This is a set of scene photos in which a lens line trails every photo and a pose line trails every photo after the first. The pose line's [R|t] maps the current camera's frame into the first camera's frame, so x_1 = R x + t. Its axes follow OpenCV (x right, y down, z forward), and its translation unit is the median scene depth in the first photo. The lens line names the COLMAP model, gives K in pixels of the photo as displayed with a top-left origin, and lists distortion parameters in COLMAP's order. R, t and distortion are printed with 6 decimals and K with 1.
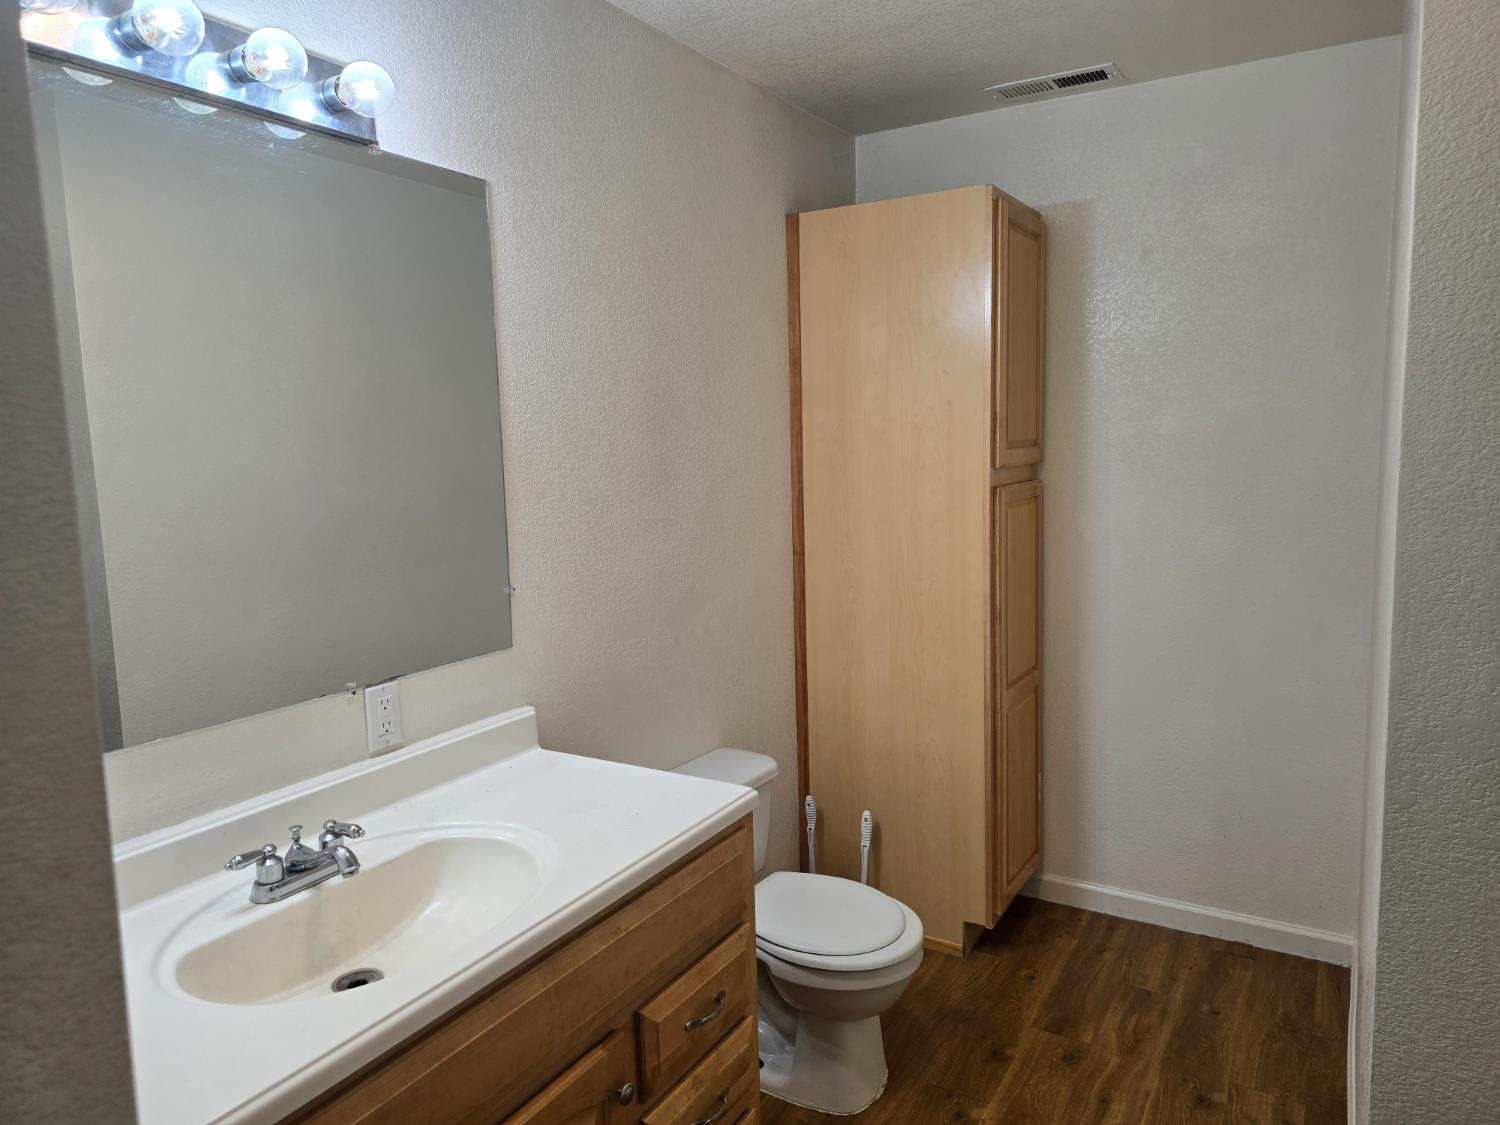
lens RADIAL K [[998.3, 0, 750.0], [0, 998.3, 562.5], [0, 0, 1]] dist [0.079227, -0.067241]
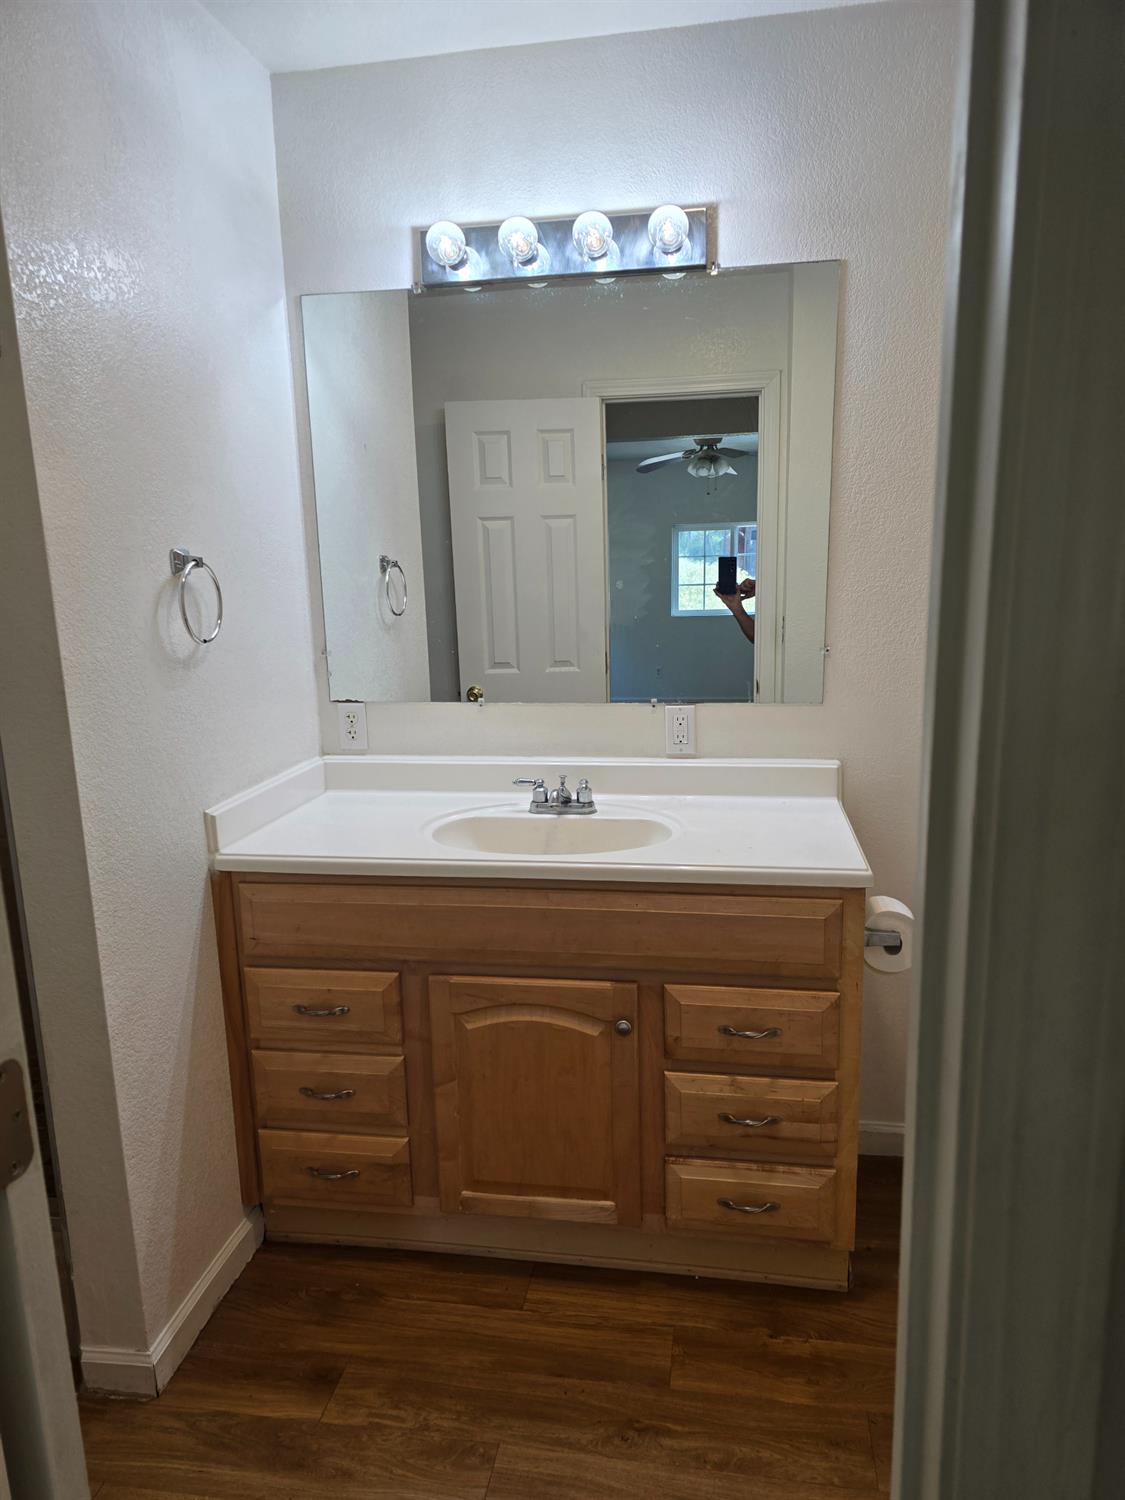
lens RADIAL K [[998.3, 0, 564.9], [0, 998.3, 774.3], [0, 0, 1]] dist [0.079227, -0.067241]
pose [[0.380132, 0.200133, -0.903021, 0.833735], [-0.106035, 0.979303, 0.172403, 0.000419], [0.918834, 0.030216, 0.393485, 0.381054]]
